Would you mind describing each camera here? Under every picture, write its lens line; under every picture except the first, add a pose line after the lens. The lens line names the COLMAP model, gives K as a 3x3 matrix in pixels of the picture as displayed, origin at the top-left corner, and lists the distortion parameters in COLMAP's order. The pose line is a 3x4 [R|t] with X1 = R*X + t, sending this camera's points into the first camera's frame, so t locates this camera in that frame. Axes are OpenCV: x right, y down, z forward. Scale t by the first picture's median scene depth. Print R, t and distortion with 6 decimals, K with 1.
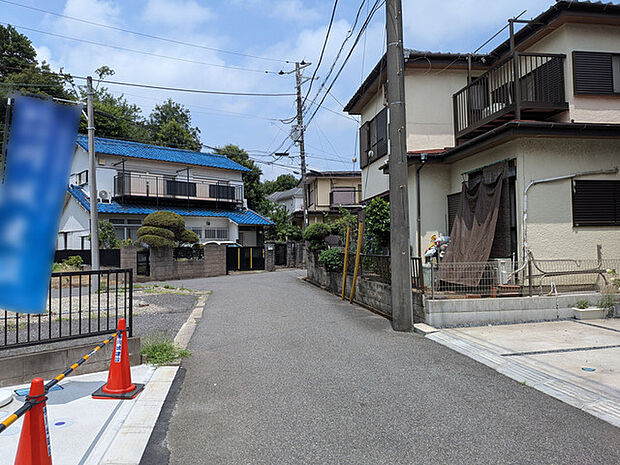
lens RADIAL K [[447.6, 0, 307.3], [0, 447.6, 231.1], [0, 0, 1]] dist [0.023078, -0.024345]
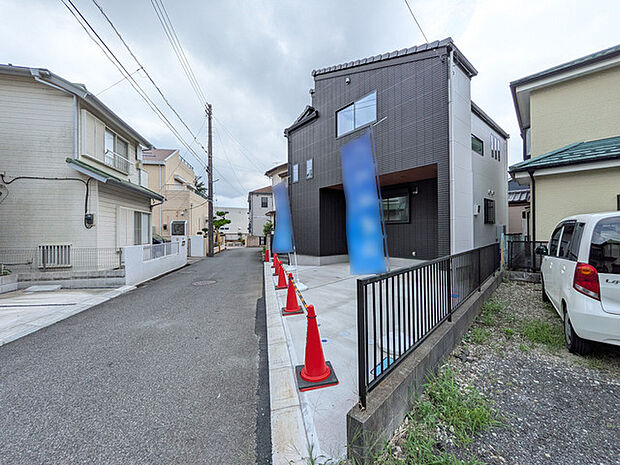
lens RADIAL K [[247.6, 0, 313.8], [0, 247.6, 230.4], [0, 0, 1]] dist [0.001411, 0.000211]
pose [[-0.999404, 0.024867, -0.023929, -0.490402], [0.025758, 0.998958, -0.037671, 0.051115], [0.022968, -0.038264, -0.999004, 1.897715]]
